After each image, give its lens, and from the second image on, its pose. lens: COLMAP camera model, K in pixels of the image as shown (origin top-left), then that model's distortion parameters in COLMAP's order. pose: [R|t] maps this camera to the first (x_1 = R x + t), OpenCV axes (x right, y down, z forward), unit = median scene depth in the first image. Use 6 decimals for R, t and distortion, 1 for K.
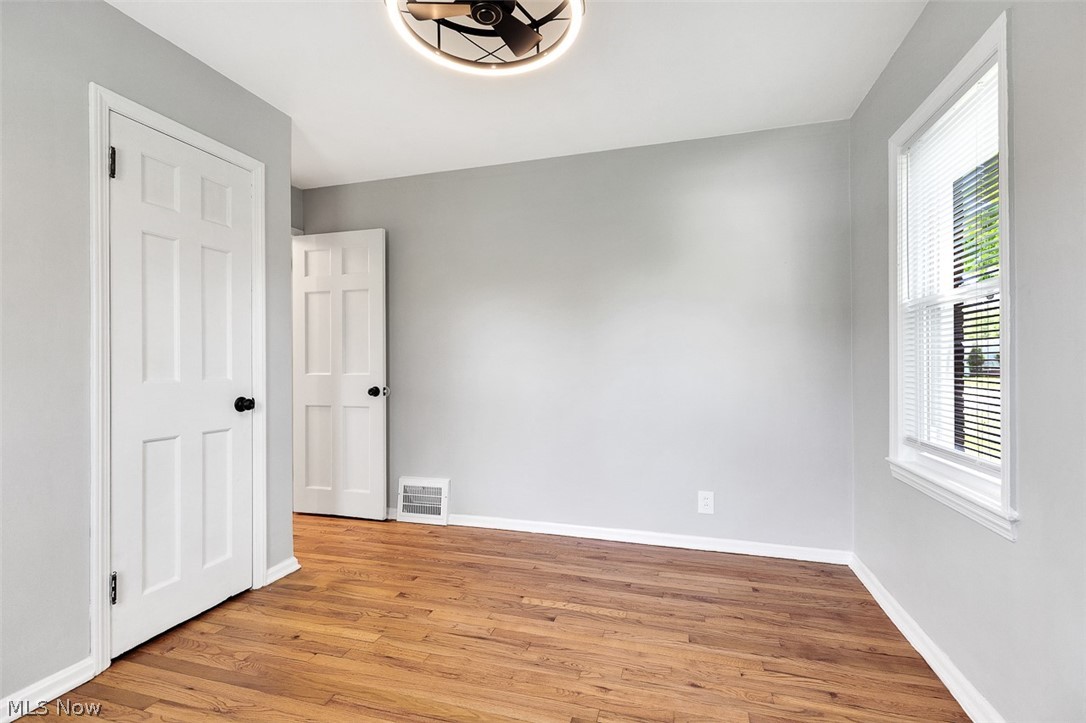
lens RADIAL K [[488.1, 0, 541.5], [0, 488.1, 362.9], [0, 0, 1]] dist [0.004498, 0.000565]
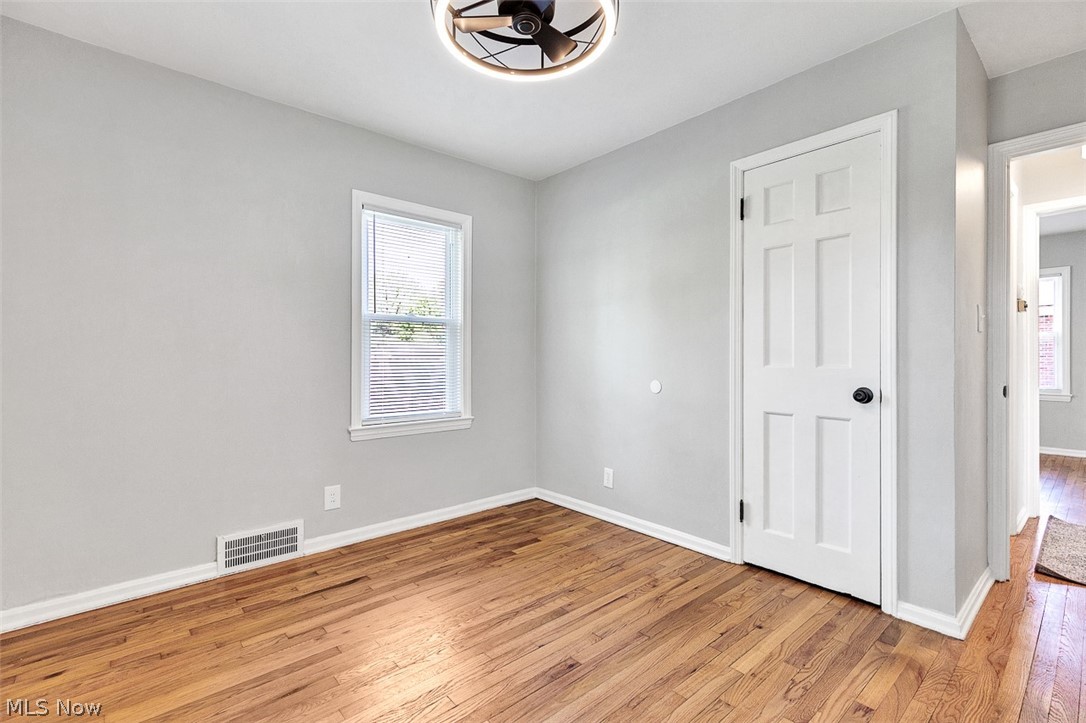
lens RADIAL K [[495.3, 0, 547.6], [0, 495.3, 359.3], [0, 0, 1]] dist [0.010301, -0.001556]
pose [[-0.536426, 0.010949, -0.843876, 0.575308], [0.009800, 0.999929, 0.006745, 0.005597], [0.843890, -0.004652, -0.536495, 1.182429]]
